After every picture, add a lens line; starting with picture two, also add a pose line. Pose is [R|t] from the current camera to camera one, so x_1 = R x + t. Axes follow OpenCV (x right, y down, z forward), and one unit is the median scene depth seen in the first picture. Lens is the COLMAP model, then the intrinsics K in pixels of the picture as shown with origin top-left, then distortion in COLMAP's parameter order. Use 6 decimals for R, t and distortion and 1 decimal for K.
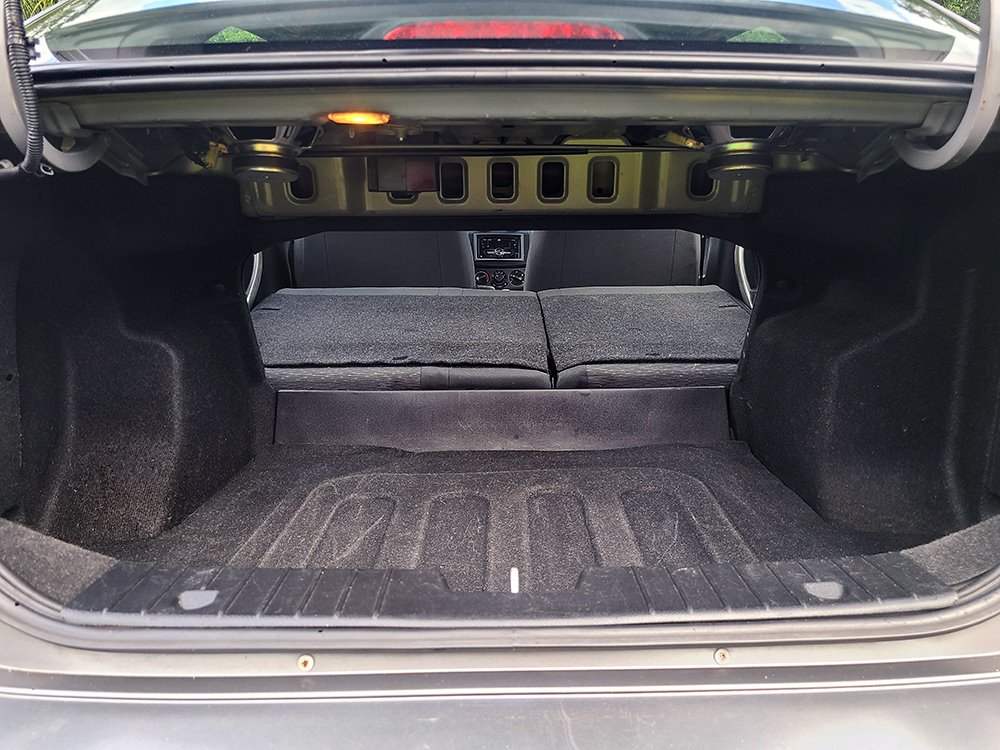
lens RADIAL K [[804.5, 0, 505.2], [0, 804.5, 376.6], [0, 0, 1]] dist [0.033280, 0.002292]
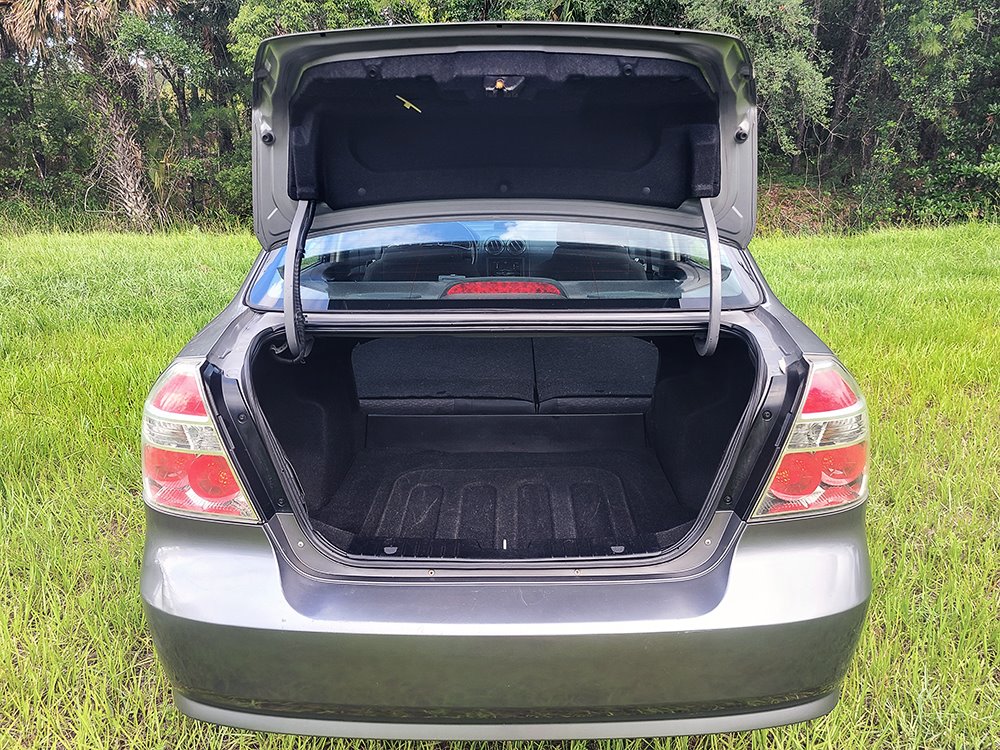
lens RADIAL K [[775.6, 0, 498.0], [0, 775.6, 369.5], [0, 0, 1]] dist [0.003858, -0.000584]
pose [[0.999779, 0.006292, -0.020036, 0.016069], [-0.004908, 0.997646, 0.068400, -0.222137], [0.020419, -0.068287, 0.997457, -0.675602]]
